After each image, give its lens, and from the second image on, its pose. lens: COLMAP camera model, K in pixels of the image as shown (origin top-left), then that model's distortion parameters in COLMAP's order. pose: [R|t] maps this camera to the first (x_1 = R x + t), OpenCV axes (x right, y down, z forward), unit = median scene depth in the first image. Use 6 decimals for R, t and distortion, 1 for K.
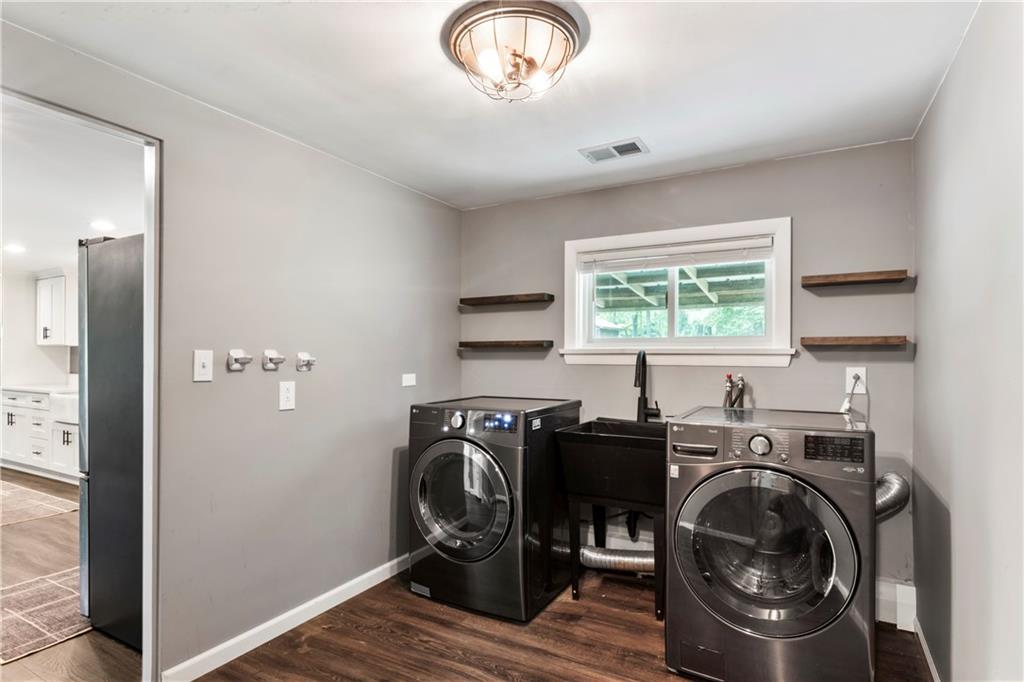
lens RADIAL K [[539.5, 0, 502.7], [0, 539.5, 365.4], [0, 0, 1]] dist [0.010096, -0.004440]
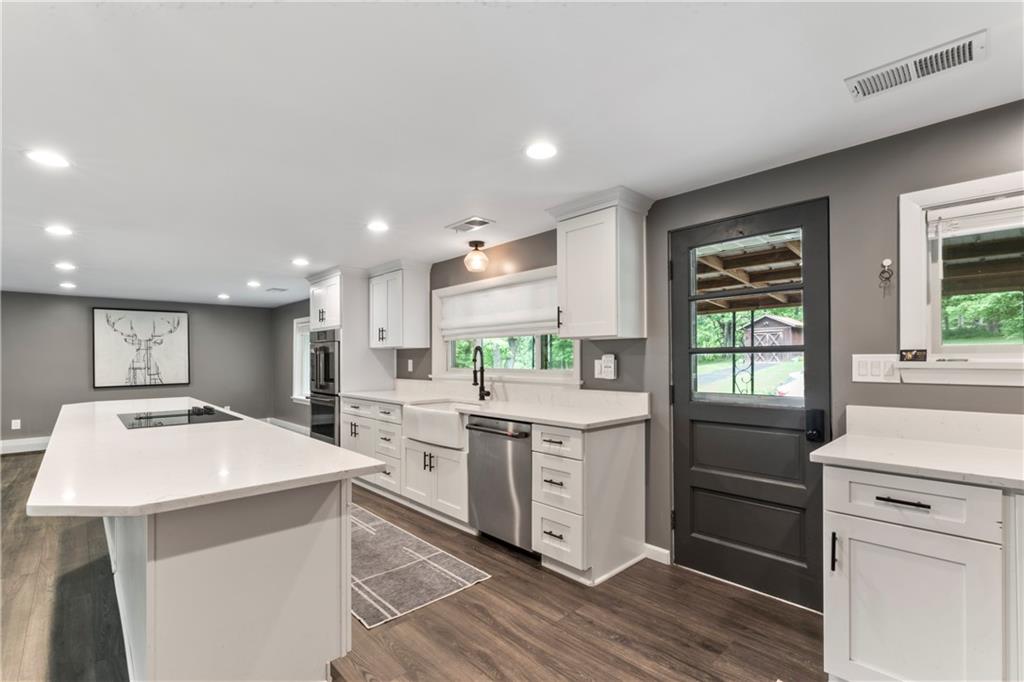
lens RADIAL K [[462.7, 0, 512.1], [0, 462.7, 360.2], [0, 0, 1]] dist [-0.002433, -0.000288]
pose [[0.958107, -0.013365, -0.286098, -0.111563], [0.012116, 0.999908, -0.006135, -0.002501], [0.286153, 0.002411, 0.958181, 0.086500]]
